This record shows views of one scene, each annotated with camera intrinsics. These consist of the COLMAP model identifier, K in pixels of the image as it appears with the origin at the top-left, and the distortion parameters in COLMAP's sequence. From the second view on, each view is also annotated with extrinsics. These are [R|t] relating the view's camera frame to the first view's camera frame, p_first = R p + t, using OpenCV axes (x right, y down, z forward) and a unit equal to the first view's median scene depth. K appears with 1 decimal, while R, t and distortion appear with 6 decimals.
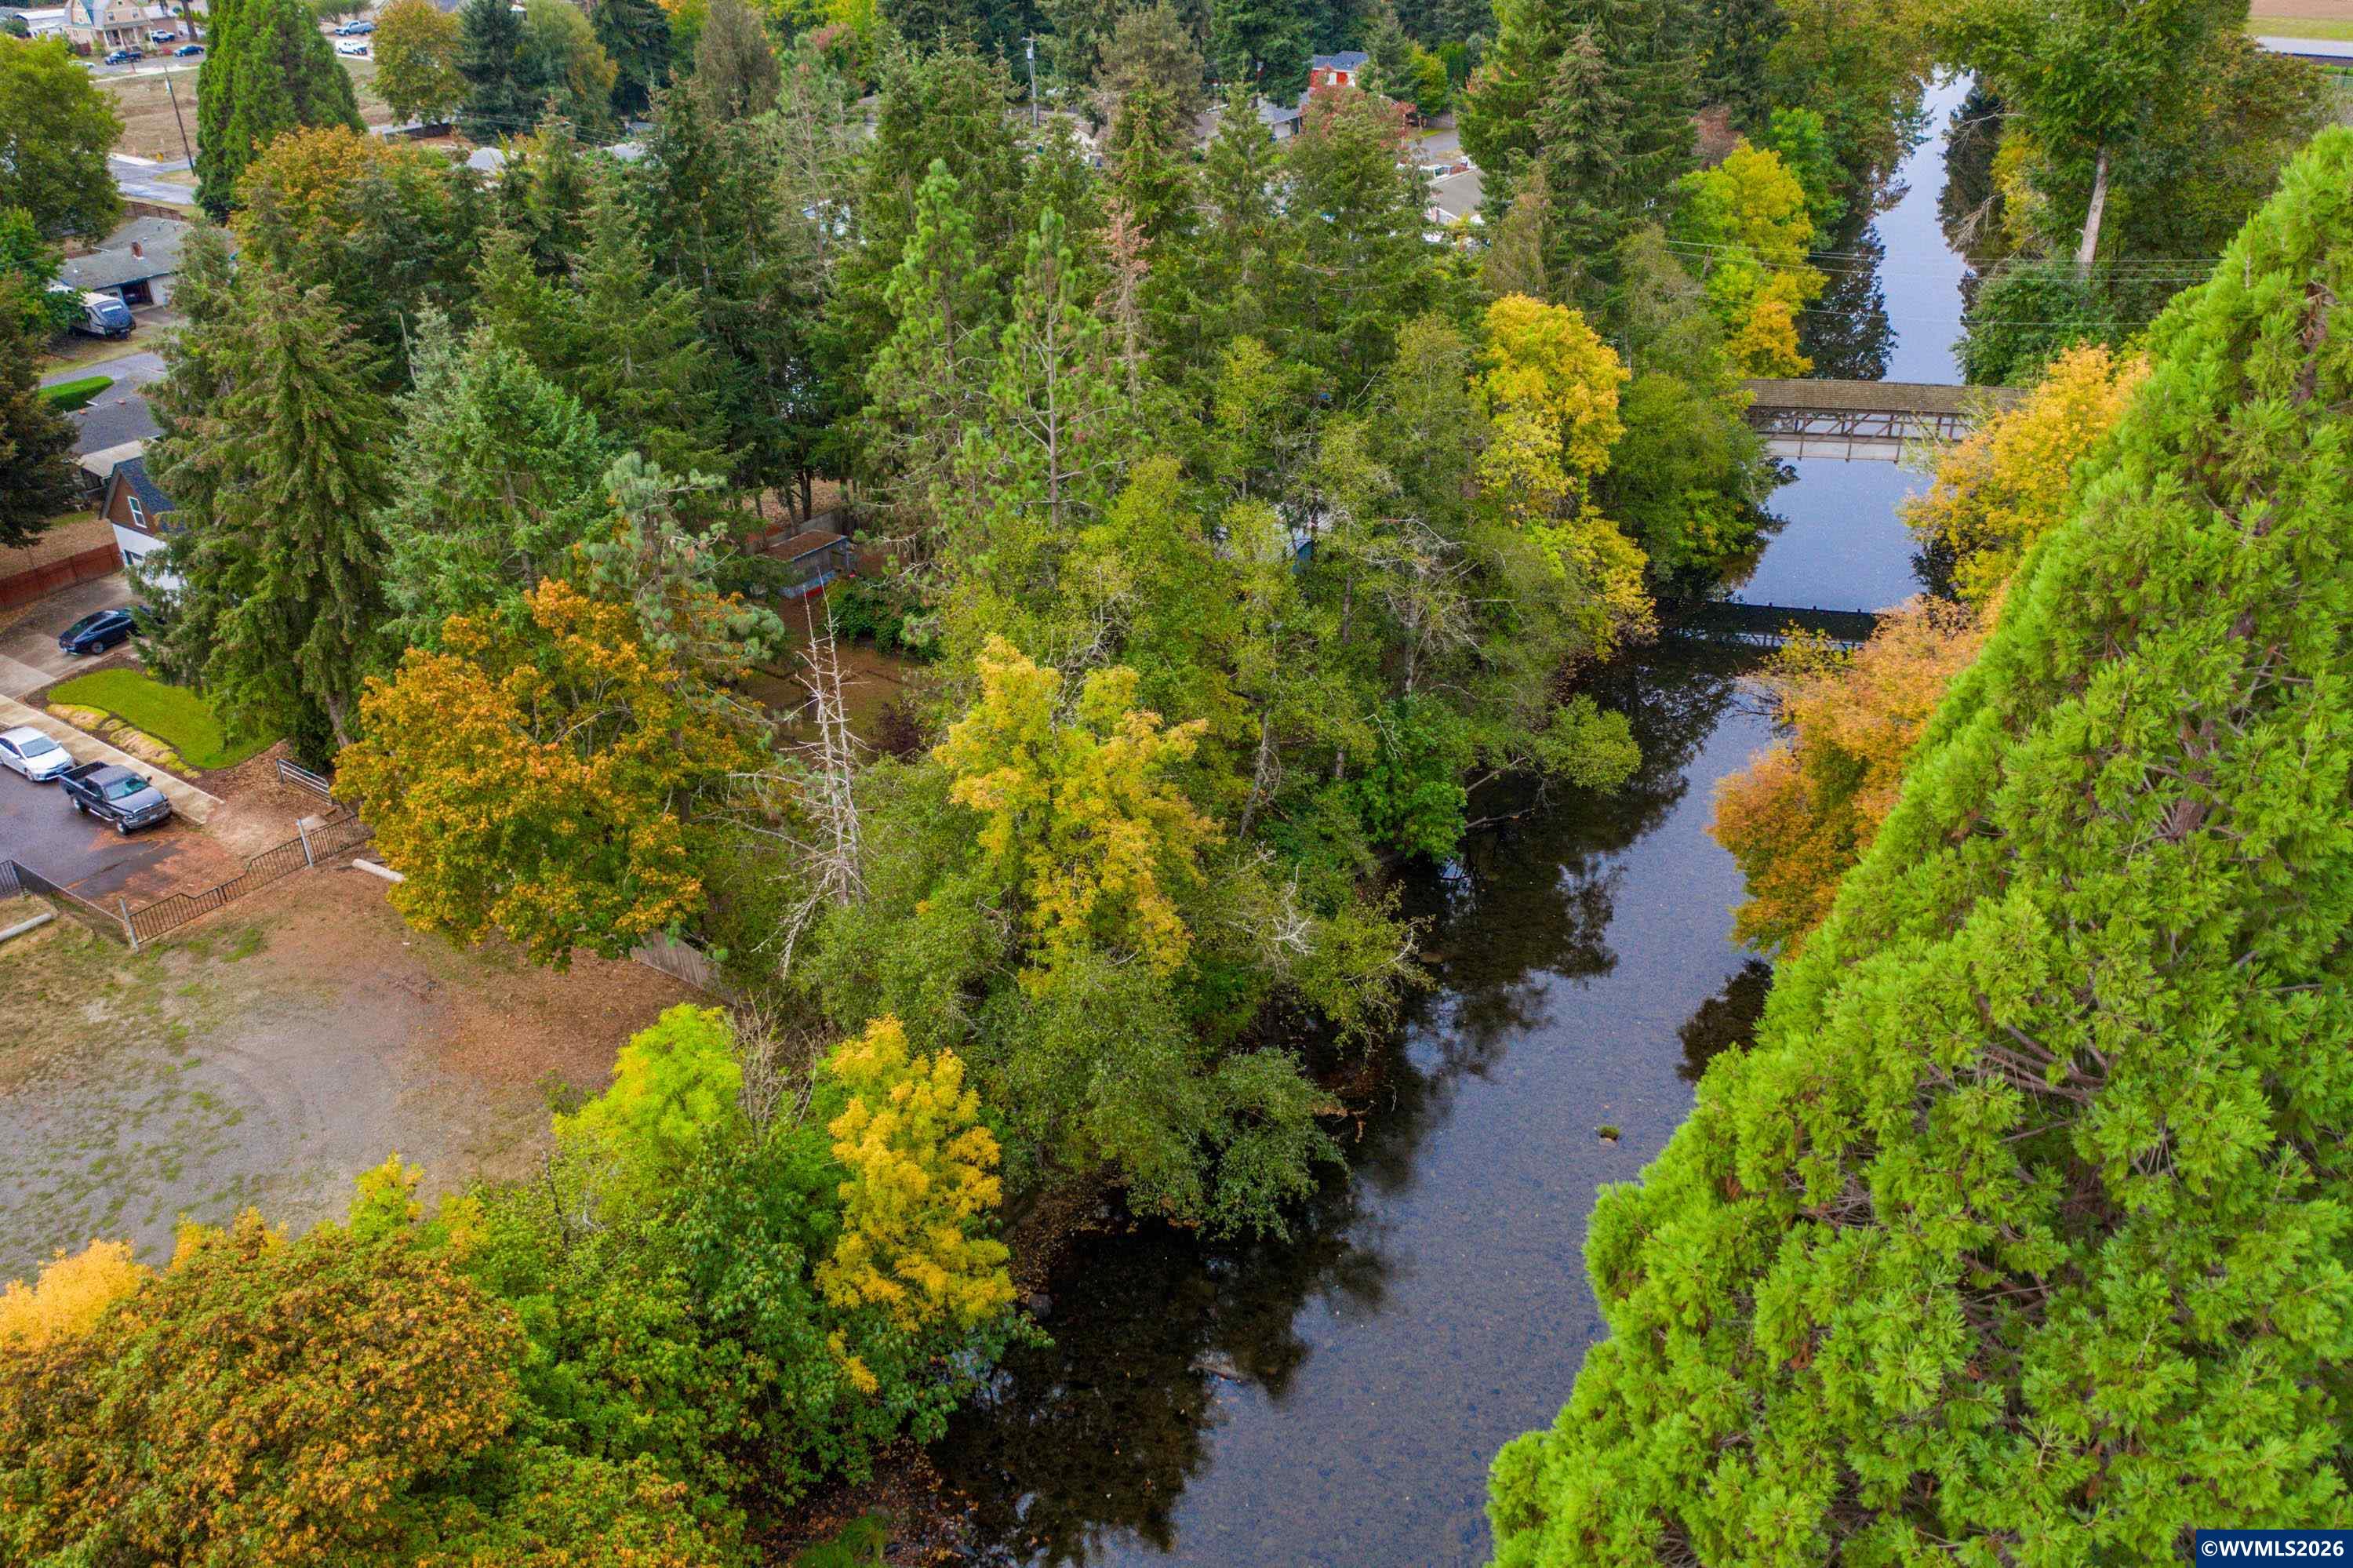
lens RADIAL K [[1862.6, 0, 1179.8], [0, 1862.6, 774.9], [0, 0, 1]] dist [-0.012001, 0.005795]
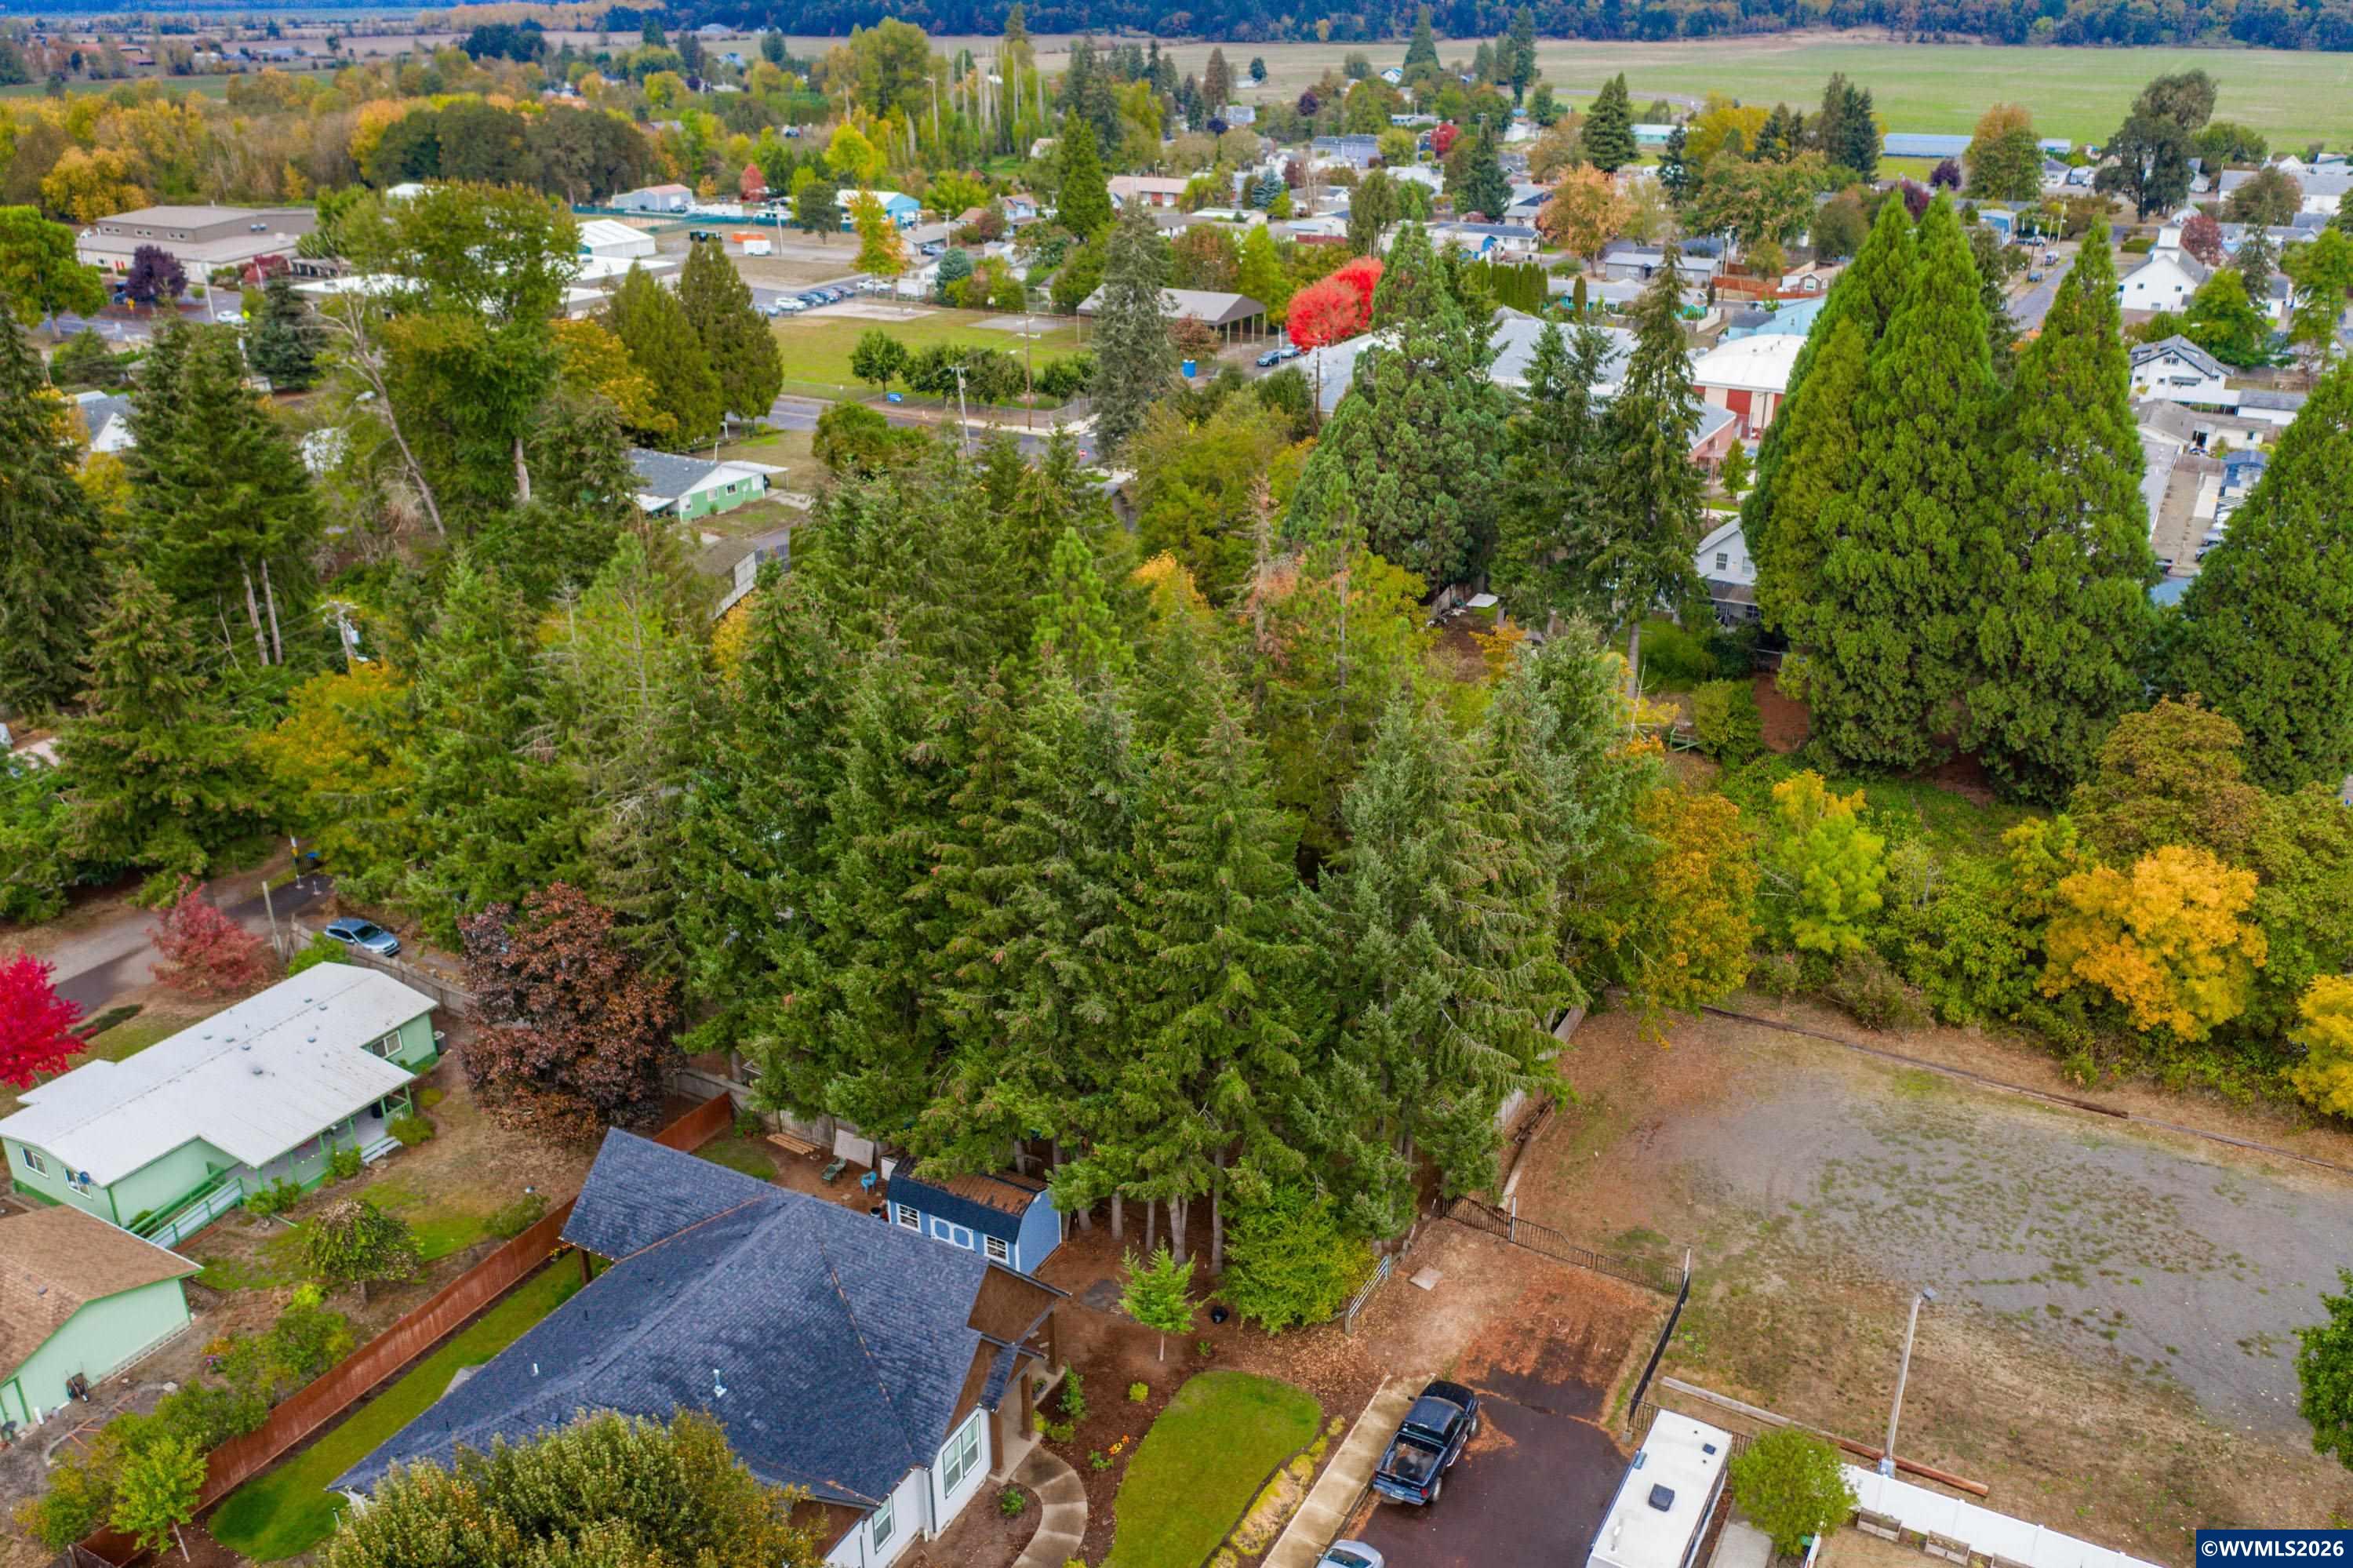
lens RADIAL K [[1872.5, 0, 1178.7], [0, 1872.5, 779.4], [0, 0, 1]] dist [-0.018229, 0.005120]
pose [[-0.109048, -0.373125, 0.921350, -1.497962], [0.476371, 0.793895, 0.377890, -0.726760], [-0.872456, 0.480113, 0.091173, 1.079998]]
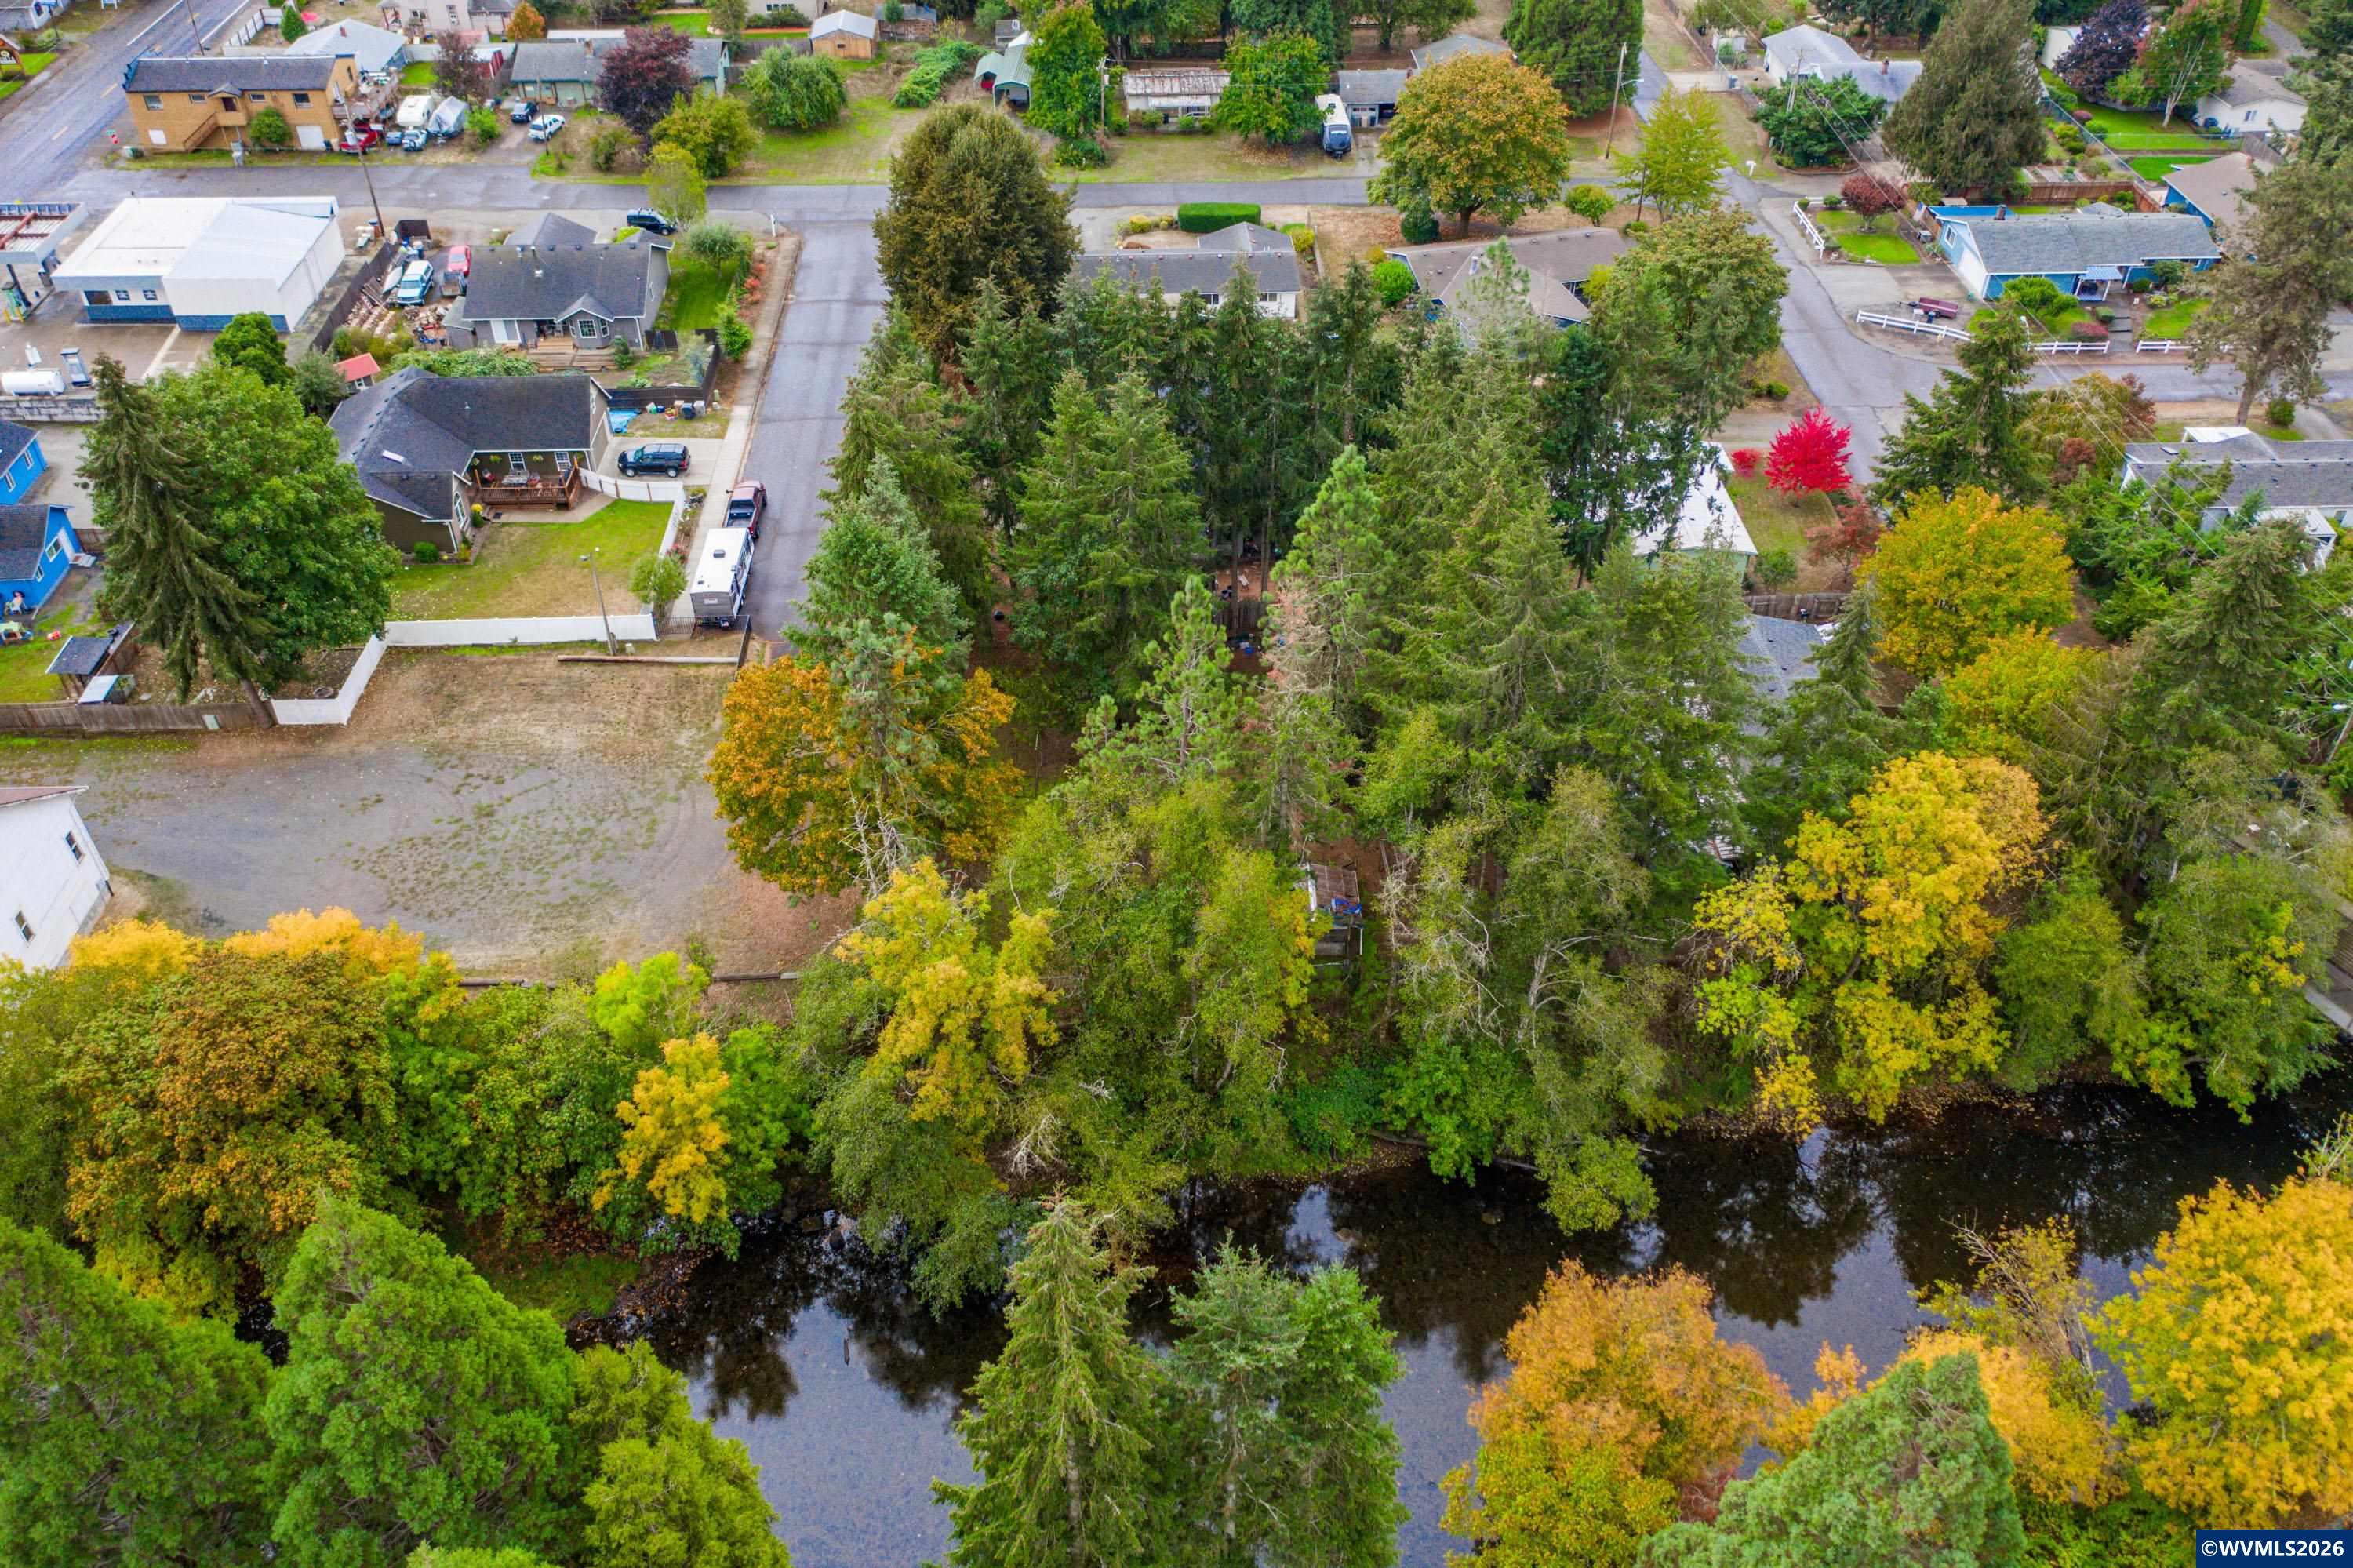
lens RADIAL K [[1862.6, 0, 1179.8], [0, 1862.6, 774.9], [0, 0, 1]] dist [-0.012001, 0.005795]
pose [[0.613302, 0.517755, -0.596482, 0.740929], [-0.389349, 0.855234, 0.342027, -0.612217], [0.687218, 0.022474, 0.726104, 0.075833]]
